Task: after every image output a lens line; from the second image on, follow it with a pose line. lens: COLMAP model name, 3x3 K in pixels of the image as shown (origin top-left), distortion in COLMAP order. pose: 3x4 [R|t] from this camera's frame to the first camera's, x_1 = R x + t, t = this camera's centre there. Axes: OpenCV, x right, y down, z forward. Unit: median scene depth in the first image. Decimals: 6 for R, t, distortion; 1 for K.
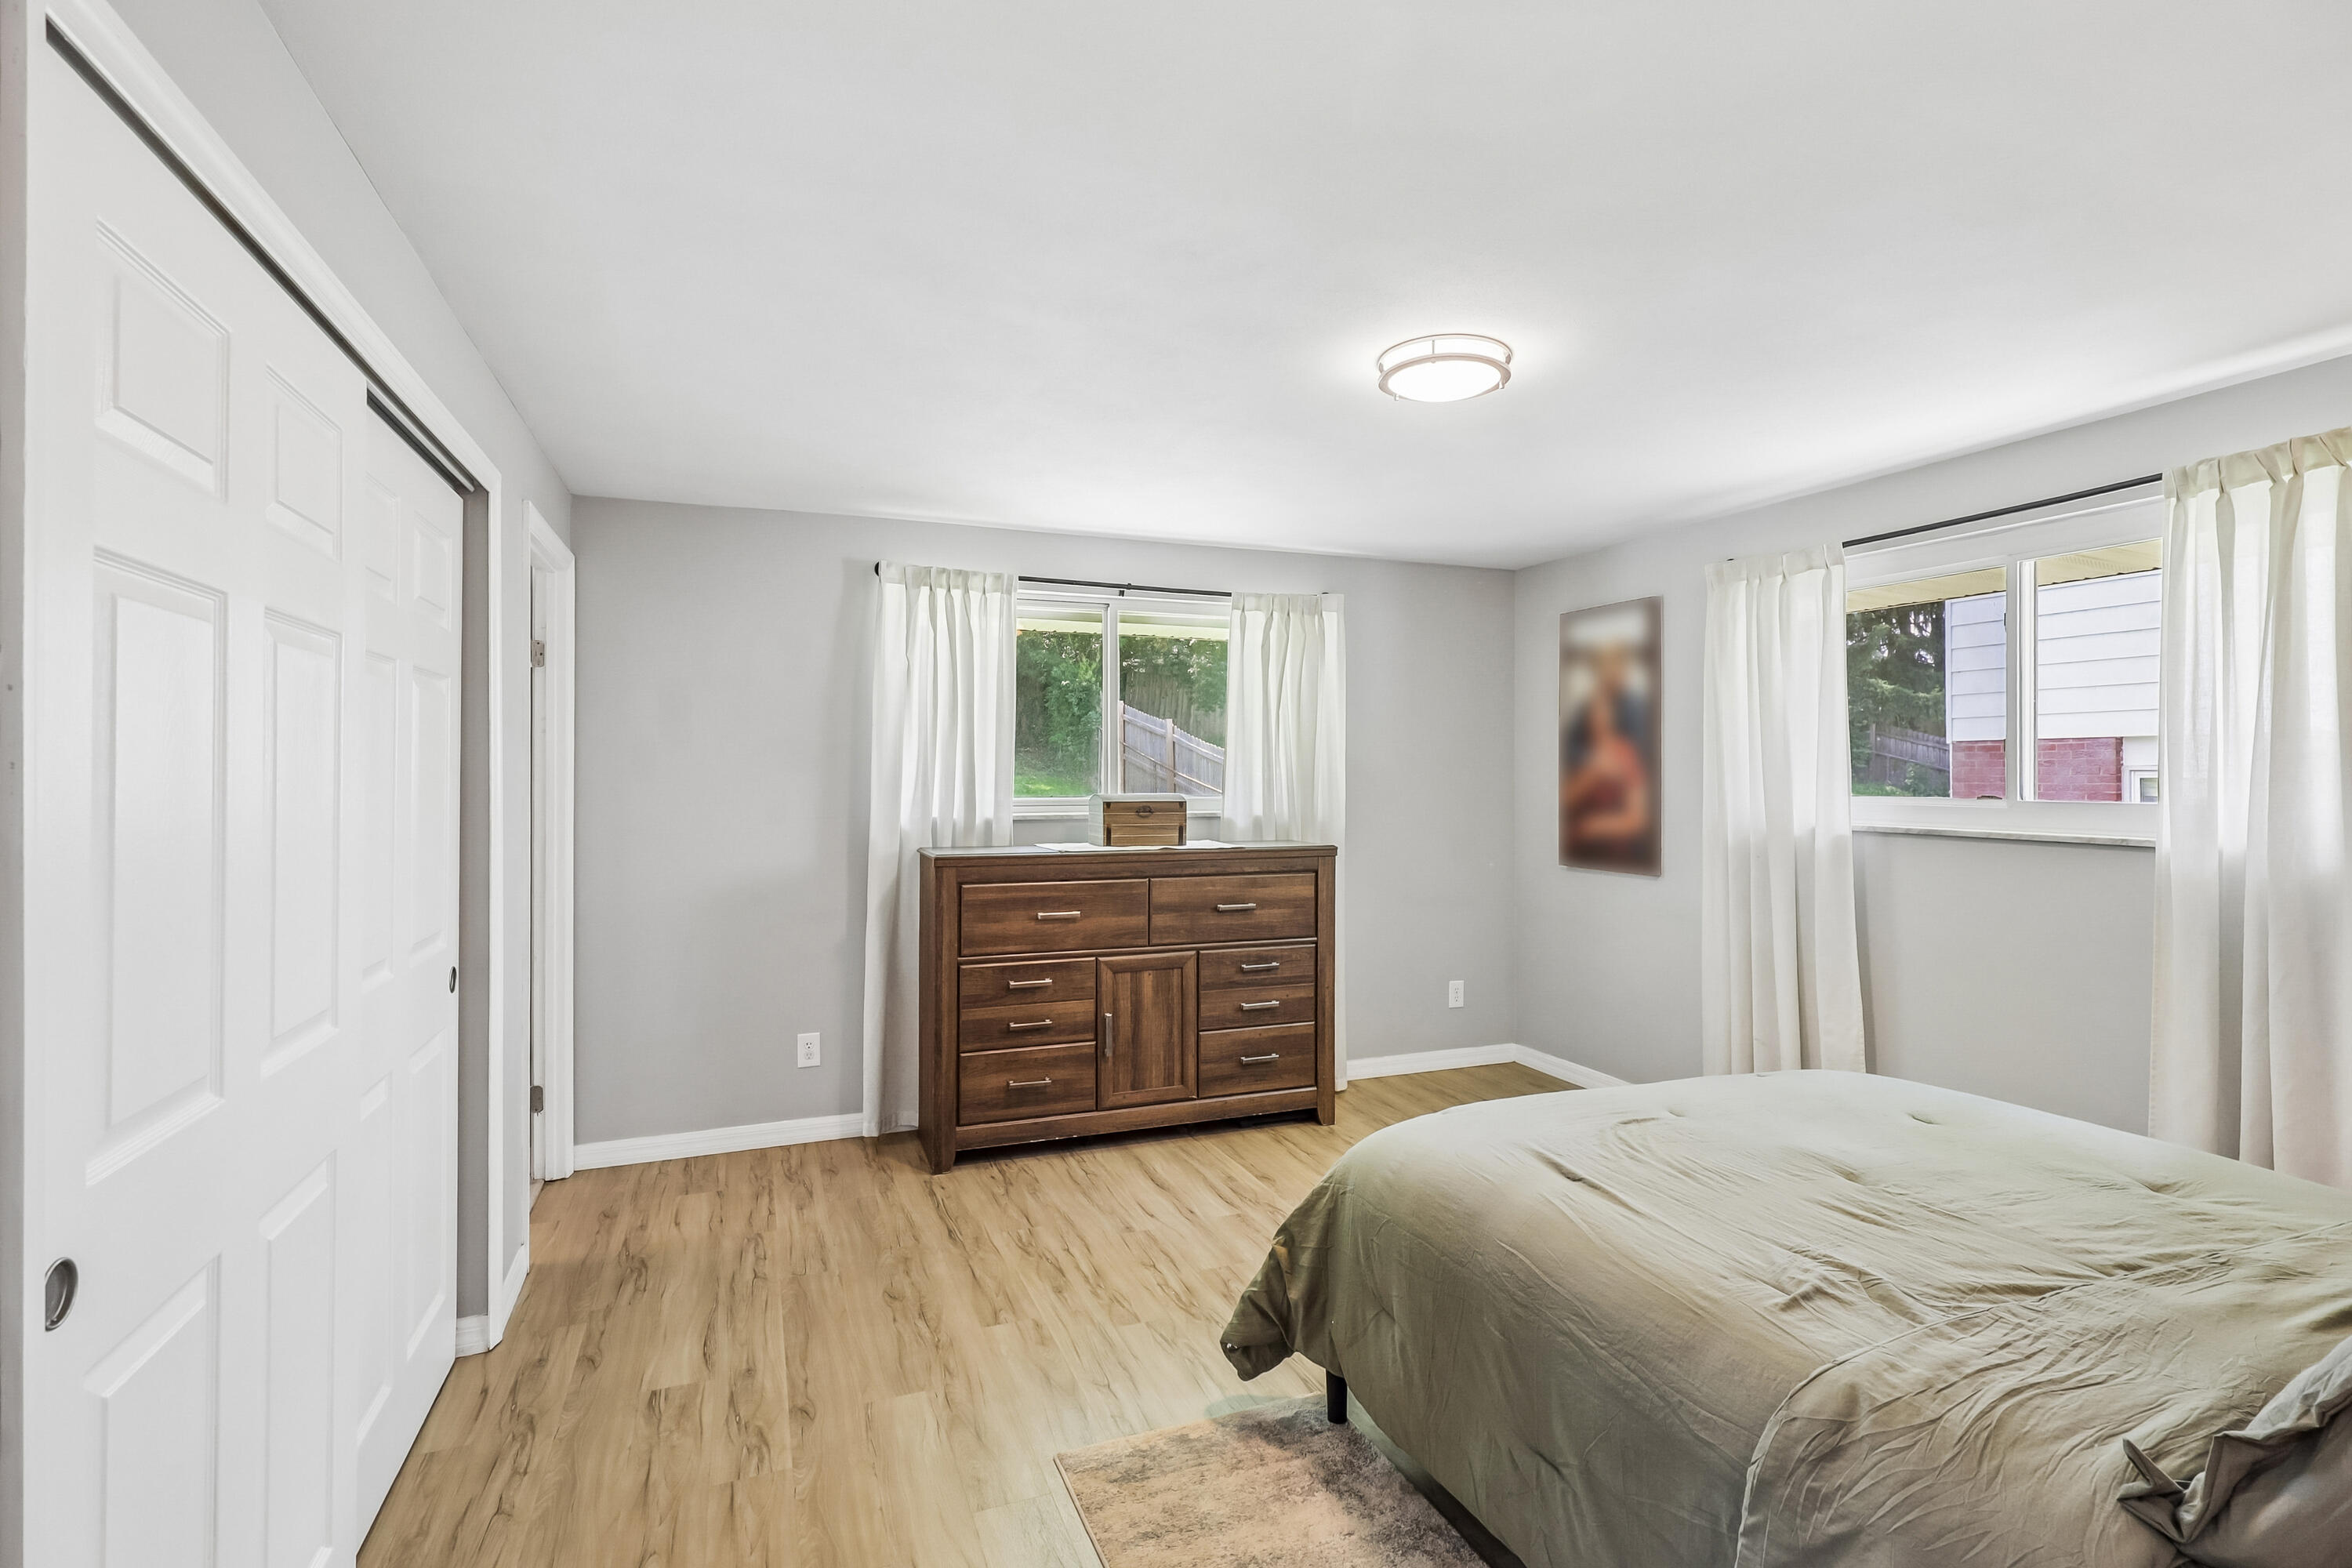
lens RADIAL K [[1105.6, 0, 1190.8], [0, 1105.6, 766.8], [0, 0, 1]] dist [0.002645, 0.001038]
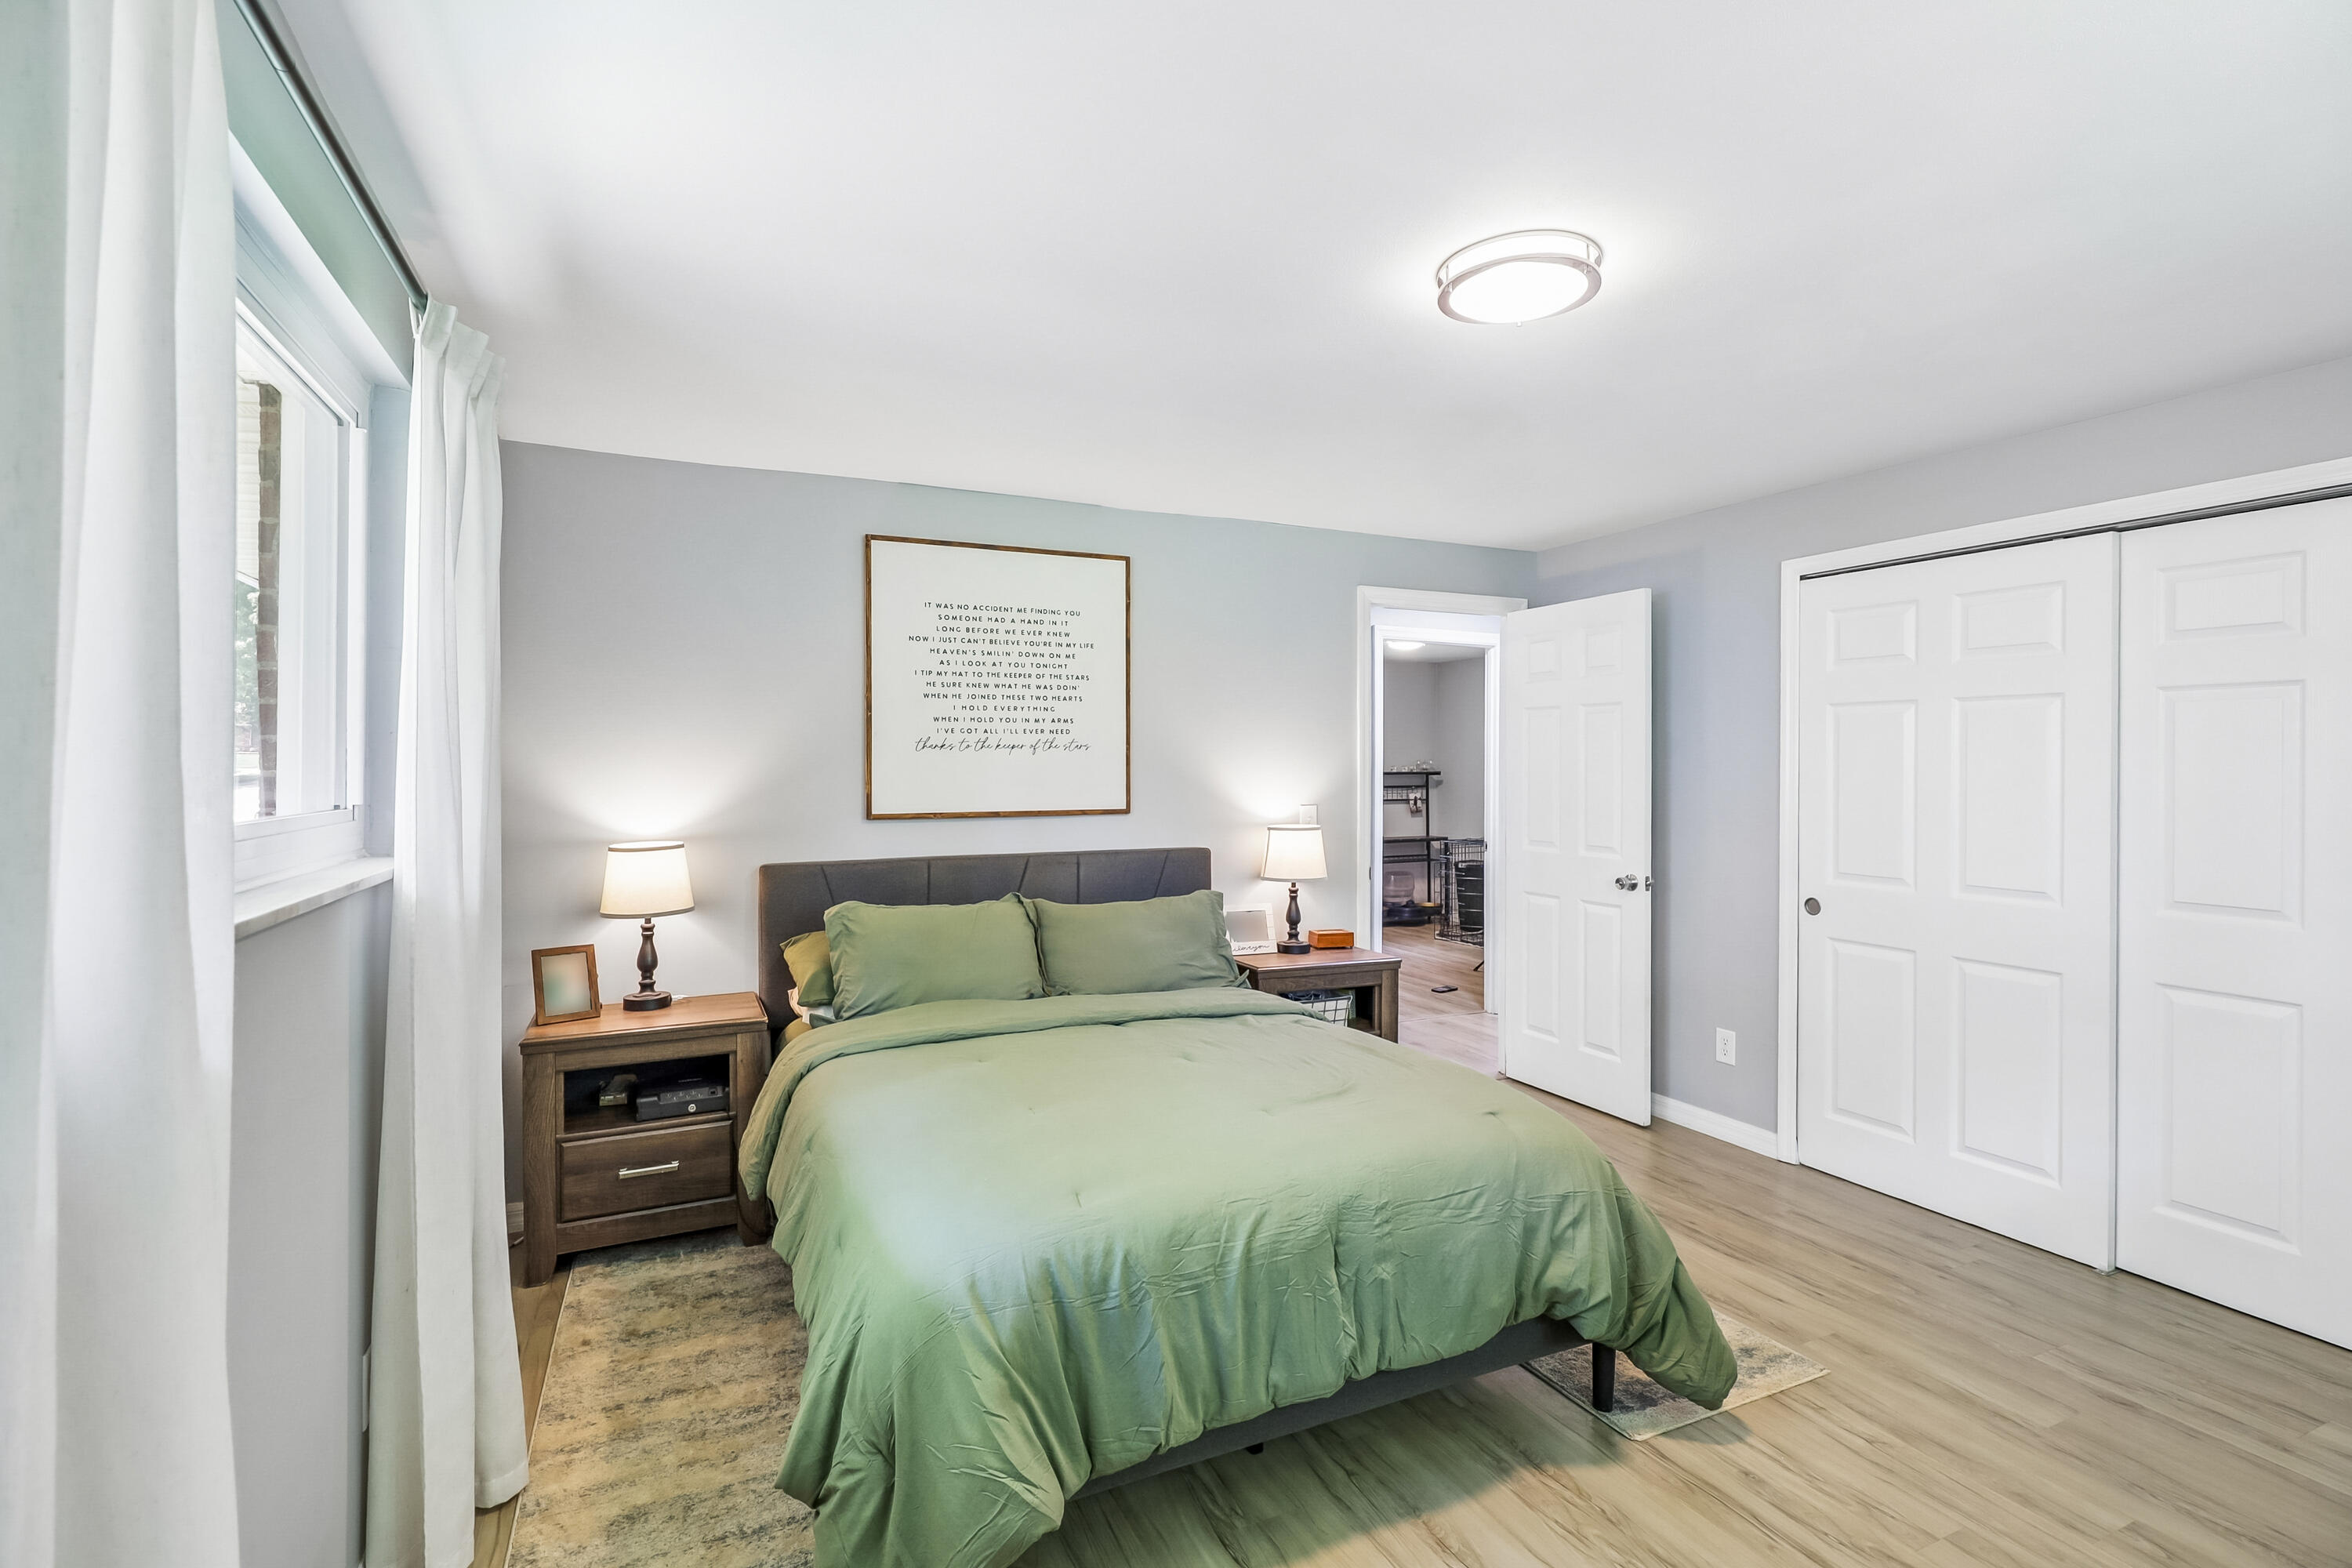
lens RADIAL K [[1105.6, 0, 1181.2], [0, 1105.6, 775.8], [0, 0, 1]] dist [0.002645, 0.001038]
pose [[-0.998032, -0.002505, -0.062665, 0.345168], [-0.002763, 0.999988, 0.004026, 0.005537], [0.062654, 0.004191, -0.998027, 1.179259]]
